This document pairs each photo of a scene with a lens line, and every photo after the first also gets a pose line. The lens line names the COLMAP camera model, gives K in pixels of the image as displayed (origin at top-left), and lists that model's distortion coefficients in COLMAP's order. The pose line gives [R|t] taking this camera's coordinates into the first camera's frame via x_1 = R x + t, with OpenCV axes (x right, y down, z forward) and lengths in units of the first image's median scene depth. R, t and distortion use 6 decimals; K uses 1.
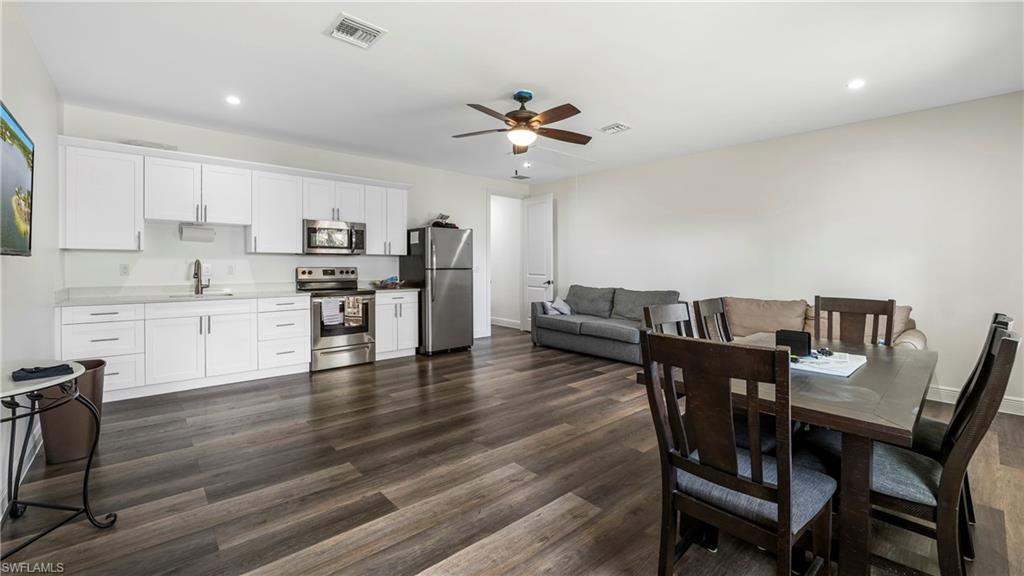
lens RADIAL K [[418.3, 0, 517.3], [0, 418.3, 270.8], [0, 0, 1]] dist [-0.003920, -0.000515]
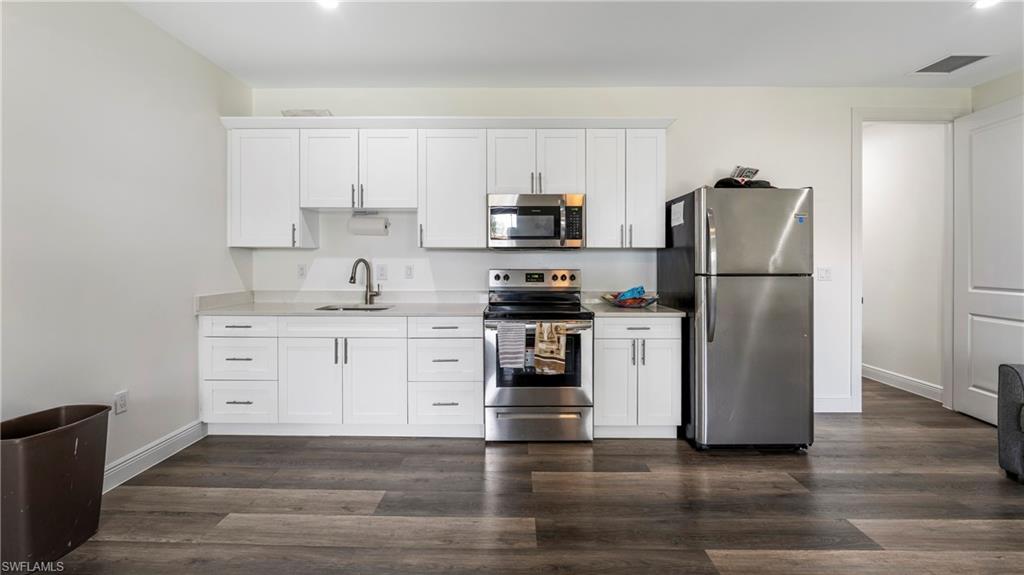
lens RADIAL K [[418.3, 0, 516.2], [0, 418.3, 262.4], [0, 0, 1]] dist [-0.003920, -0.000515]
pose [[0.729928, -0.001472, -0.683523, -0.034639], [-0.010658, 0.999852, -0.013535, -0.009588], [0.683441, 0.017165, 0.729804, 0.495289]]
